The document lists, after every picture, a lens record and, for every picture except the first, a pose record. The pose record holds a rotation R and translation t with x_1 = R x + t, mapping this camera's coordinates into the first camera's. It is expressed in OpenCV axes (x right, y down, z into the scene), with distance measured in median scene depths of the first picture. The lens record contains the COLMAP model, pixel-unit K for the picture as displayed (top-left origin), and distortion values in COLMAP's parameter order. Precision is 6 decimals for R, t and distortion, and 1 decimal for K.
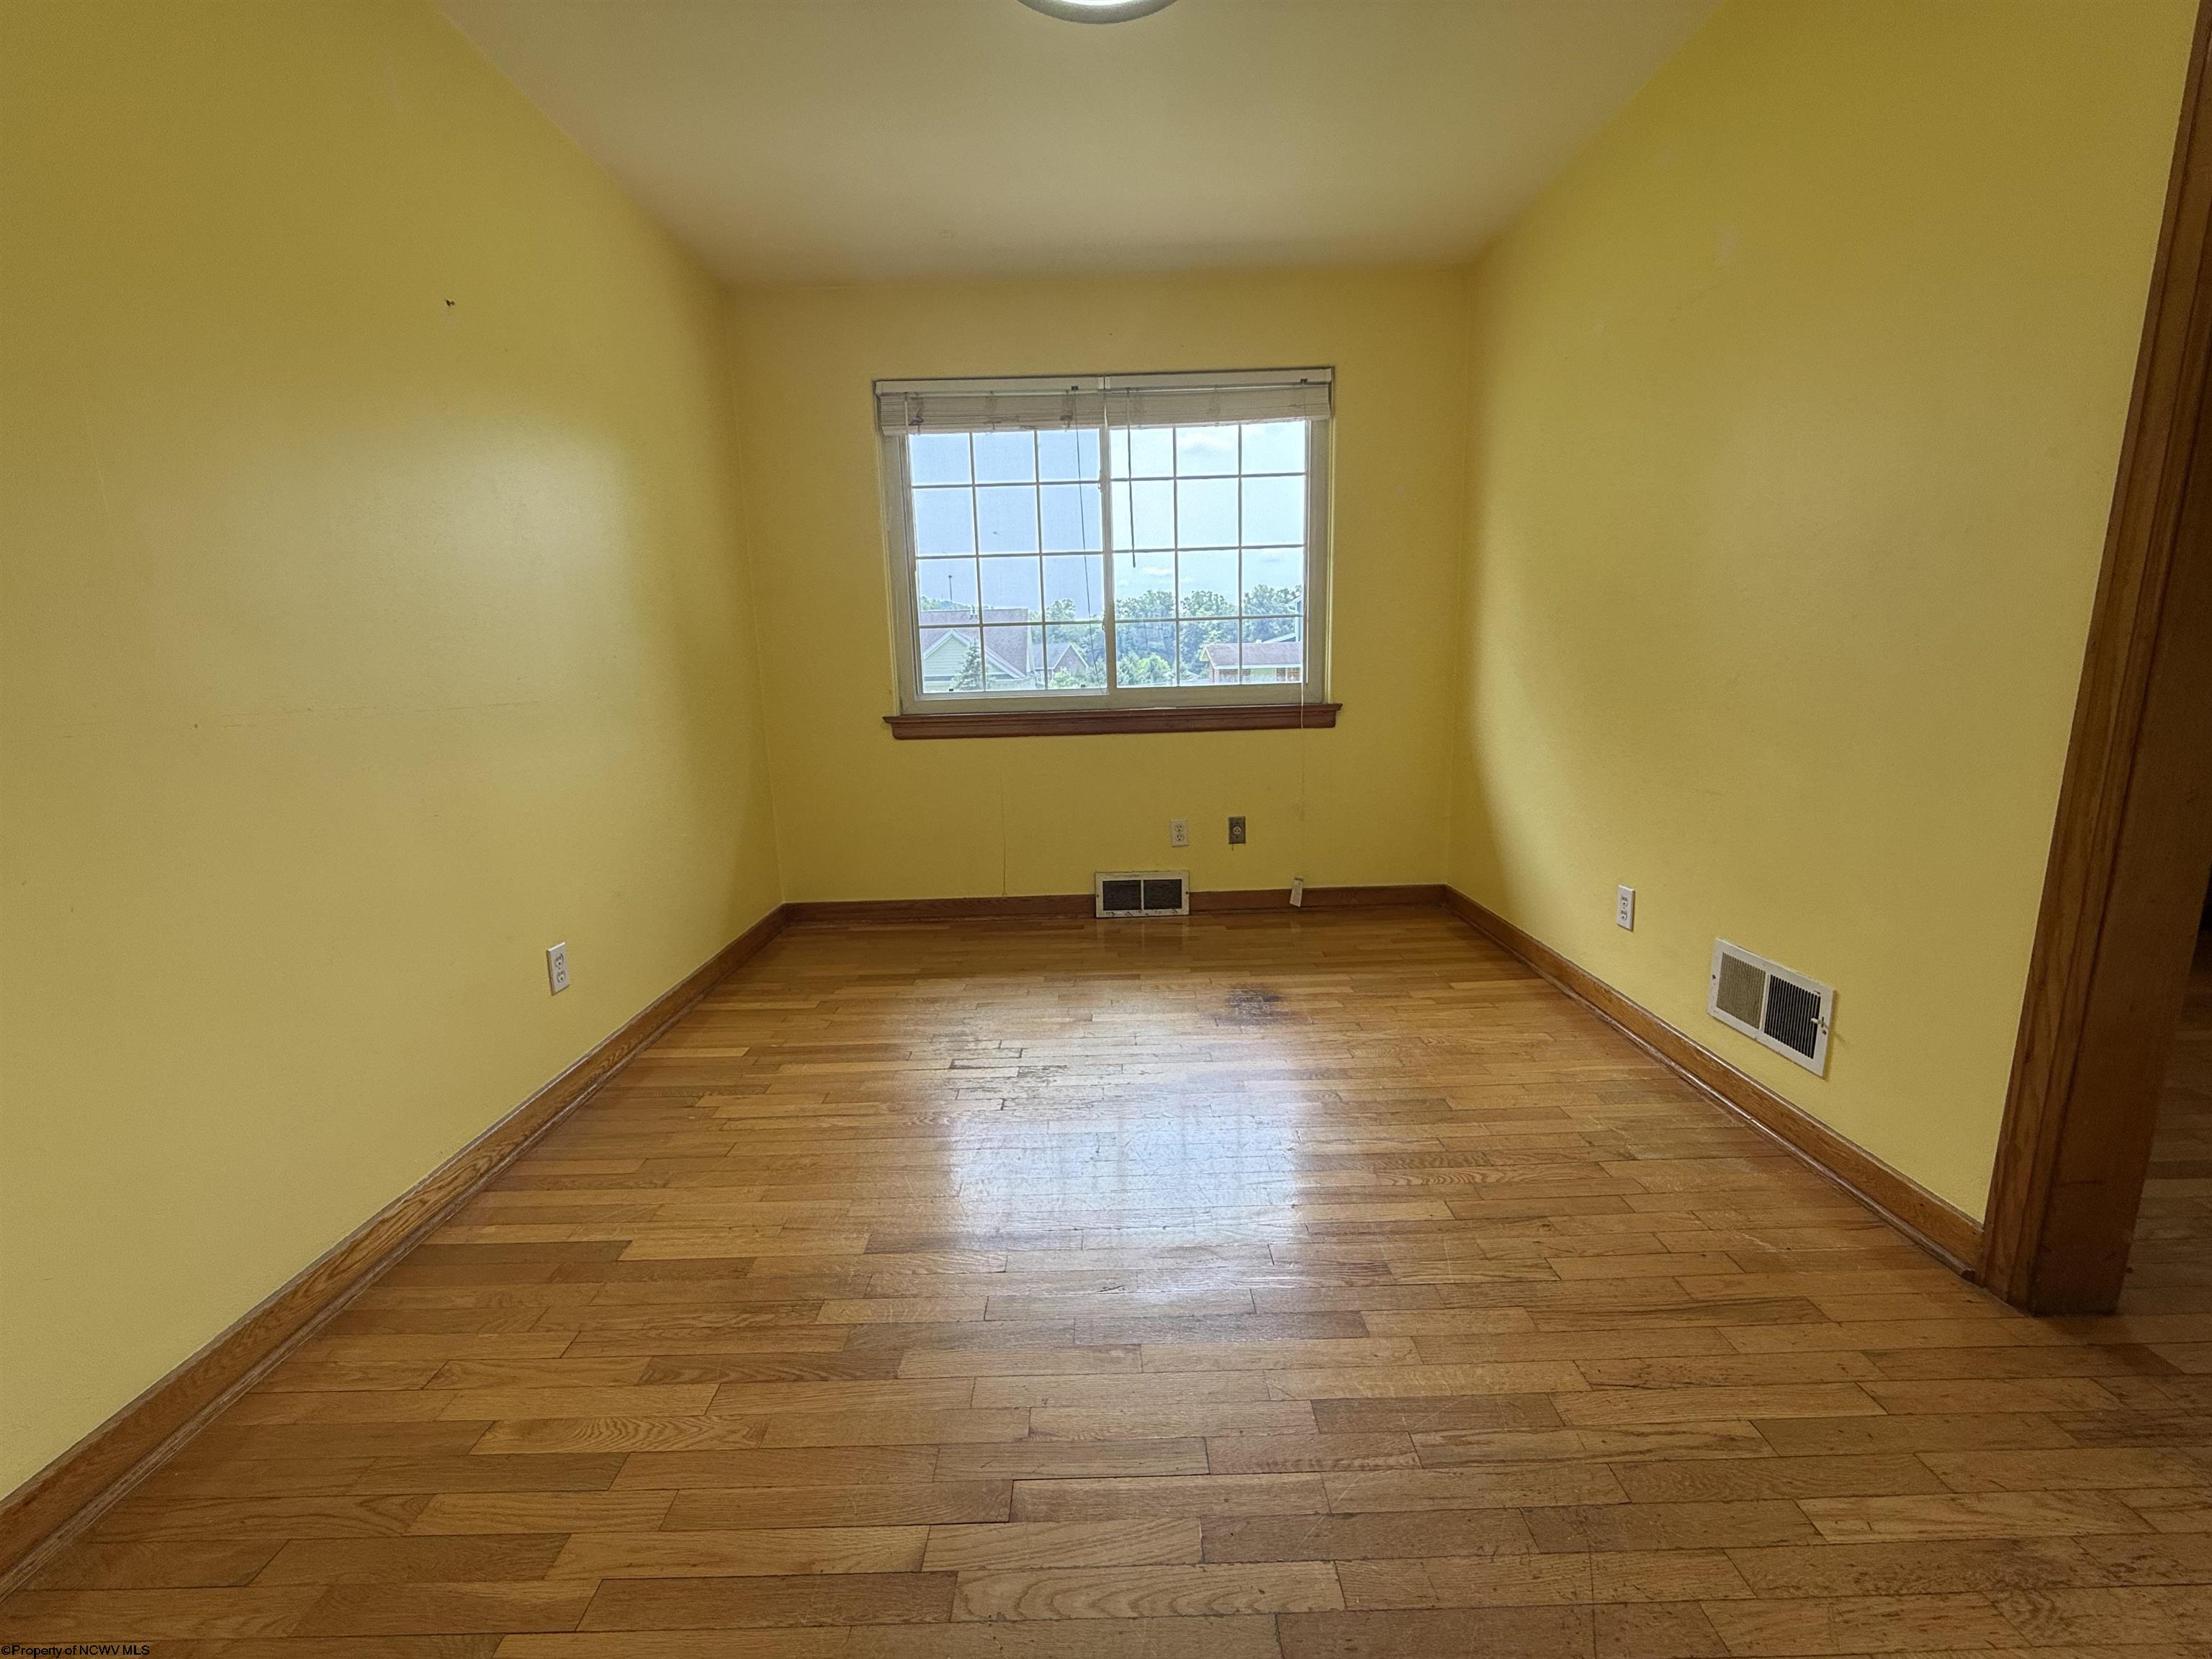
lens RADIAL K [[895.8, 0, 1102.4], [0, 895.8, 825.4], [0, 0, 1]] dist [0.000901, -0.000692]
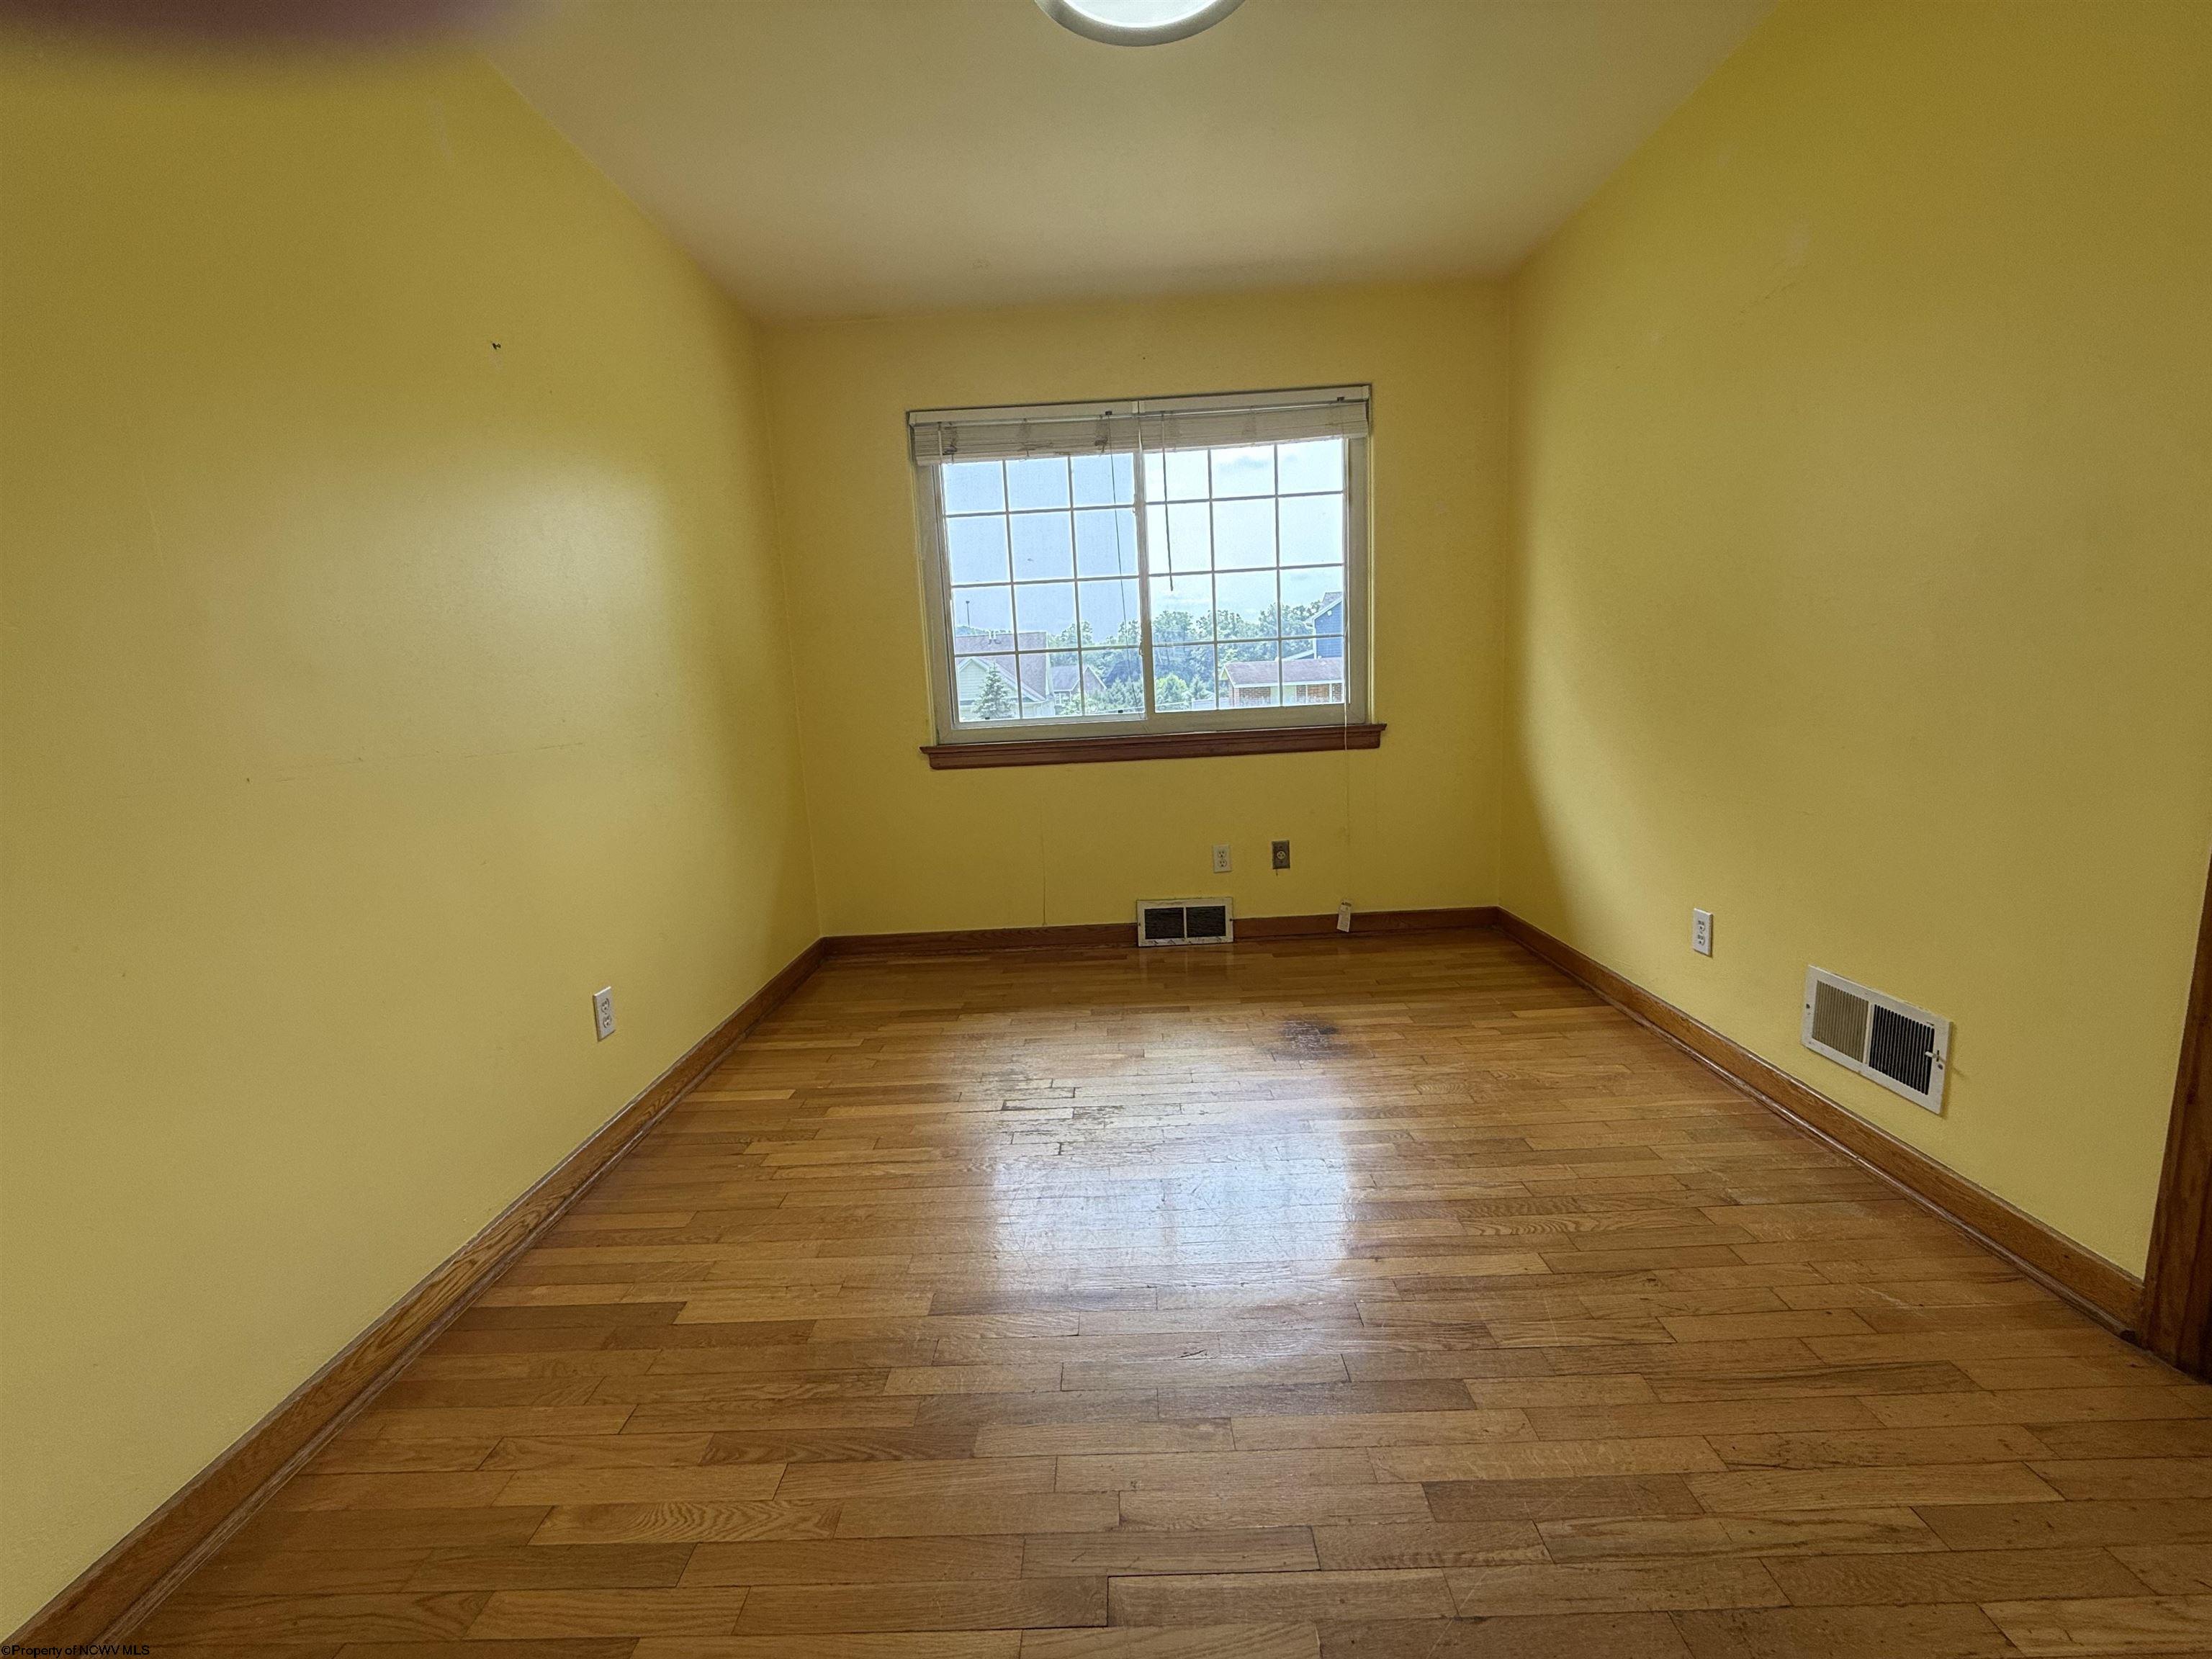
lens RADIAL K [[895.8, 0, 1101.7], [0, 895.8, 823.4], [0, 0, 1]] dist [0.000901, -0.000692]
pose [[0.999562, -0.018816, -0.022824, -0.046193], [0.018241, 0.999517, -0.025145, -0.016517], [0.023286, 0.024718, 0.999423, 0.035583]]
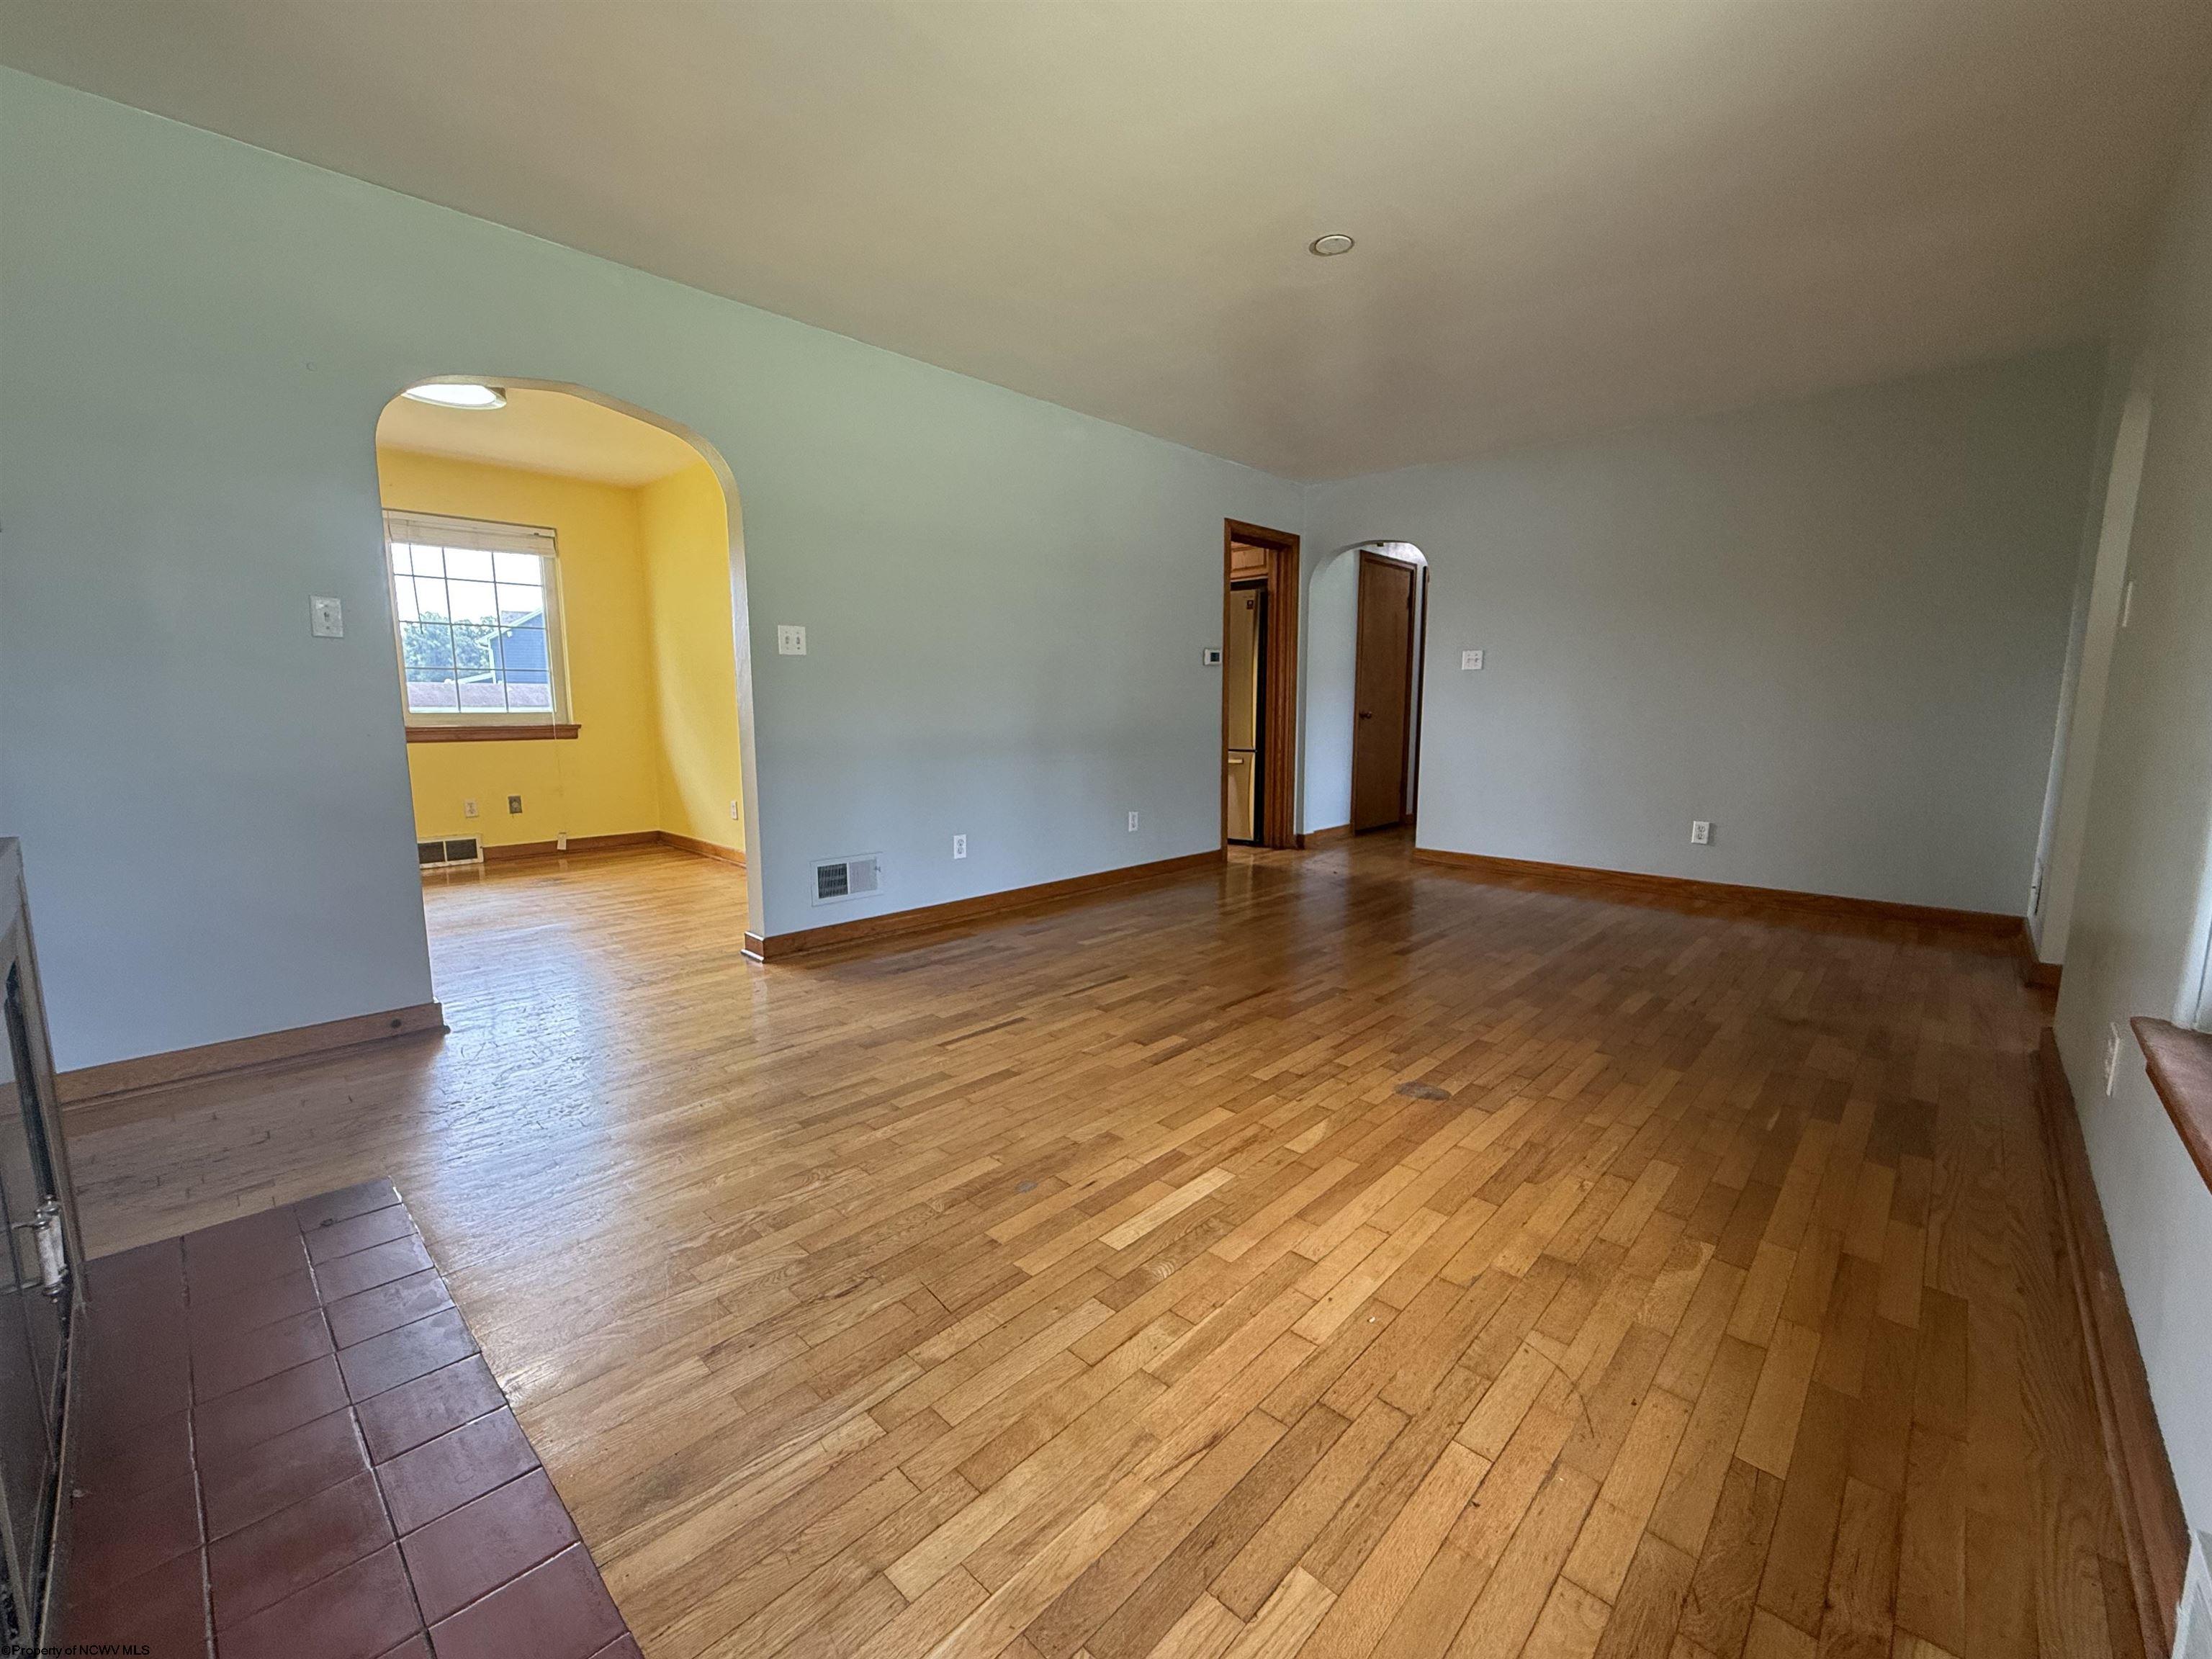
lens RADIAL K [[895.8, 0, 1102.2], [0, 895.8, 832.7], [0, 0, 1]] dist [0.000901, -0.000692]
pose [[0.692720, -0.075132, 0.717283, -0.550321], [0.107640, 0.994190, 0.000183, 0.339874], [-0.713129, 0.077082, 0.696782, -1.697291]]
